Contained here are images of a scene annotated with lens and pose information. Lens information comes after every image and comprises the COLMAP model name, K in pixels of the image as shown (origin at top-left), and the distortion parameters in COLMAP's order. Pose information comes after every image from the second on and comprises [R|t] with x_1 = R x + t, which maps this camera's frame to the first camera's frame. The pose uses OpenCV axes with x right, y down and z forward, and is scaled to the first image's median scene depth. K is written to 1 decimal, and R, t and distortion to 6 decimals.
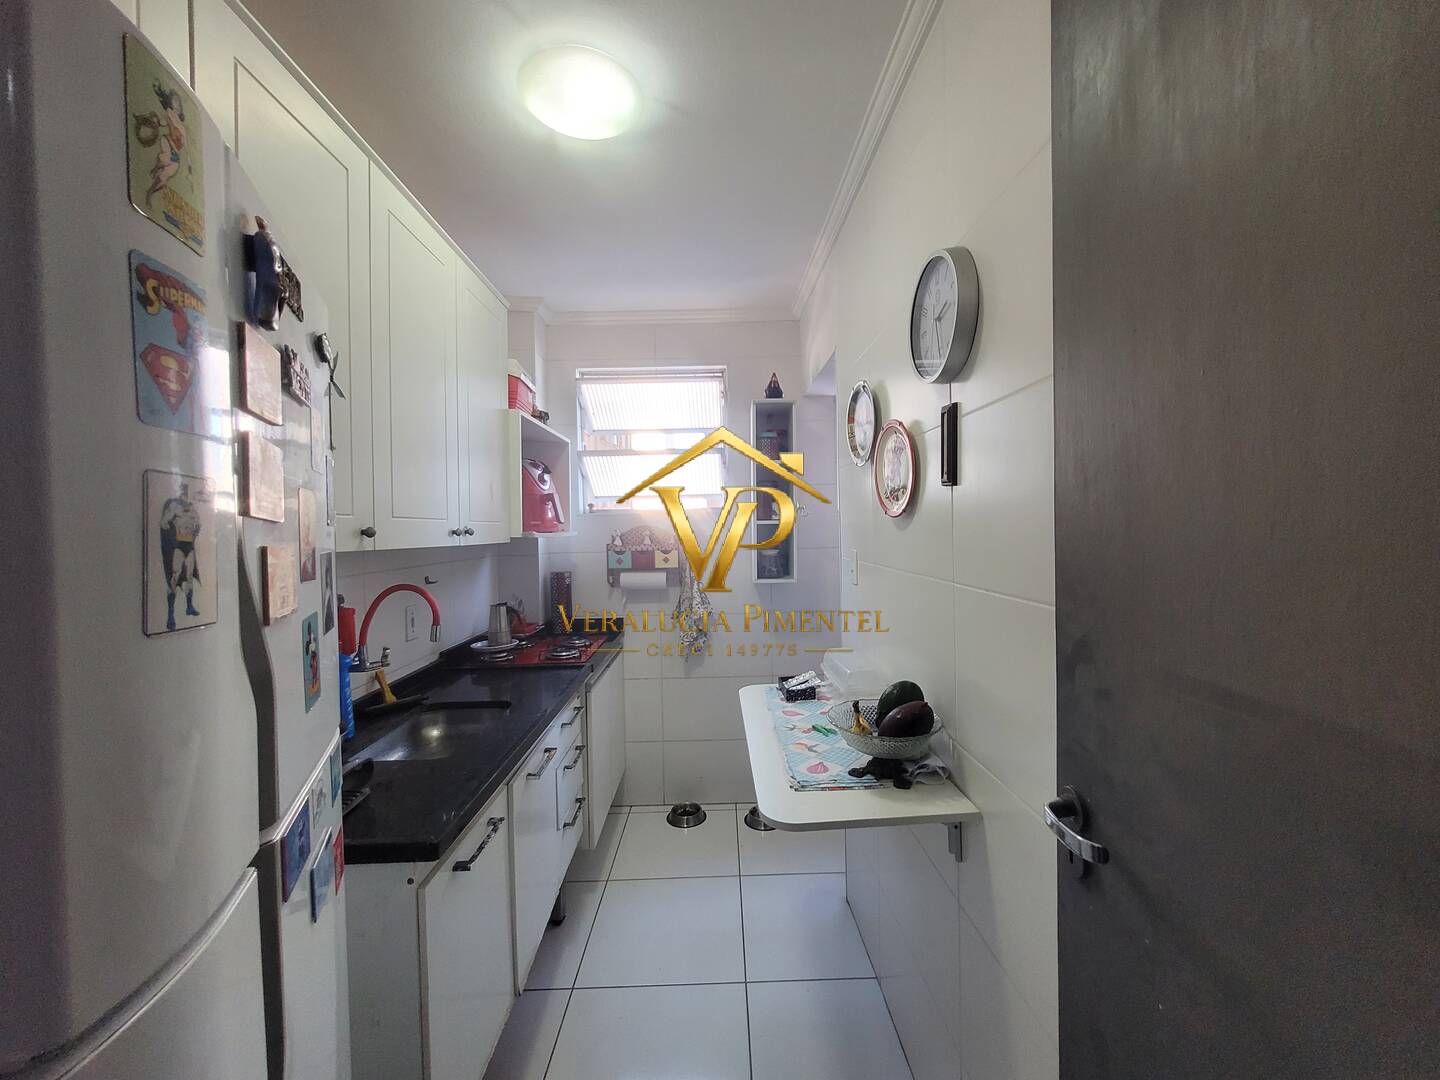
lens RADIAL K [[568.9, 0, 721.6], [0, 568.9, 536.5], [0, 0, 1]] dist [-0.021448, 0.003730]
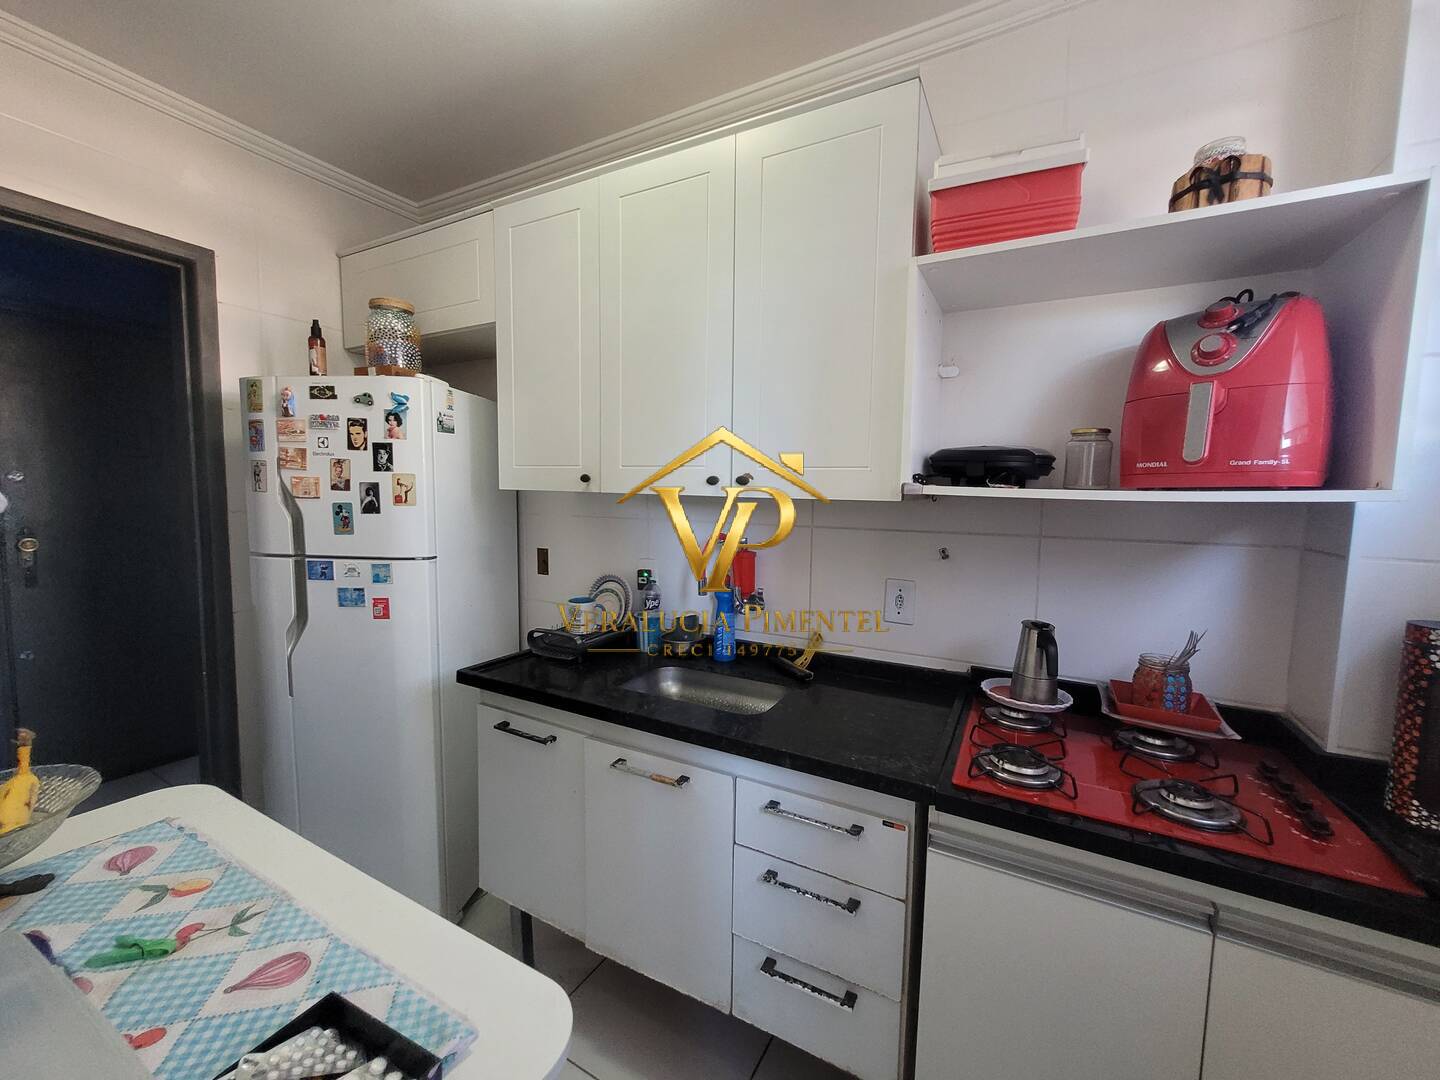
lens RADIAL K [[568.9, 0, 721.6], [0, 568.9, 536.5], [0, 0, 1]] dist [-0.021448, 0.003730]
pose [[-0.493229, 0.067935, -0.867243, 0.316883], [-0.023144, 0.995568, 0.091151, 0.000625], [0.869592, 0.065030, -0.489471, 1.645783]]
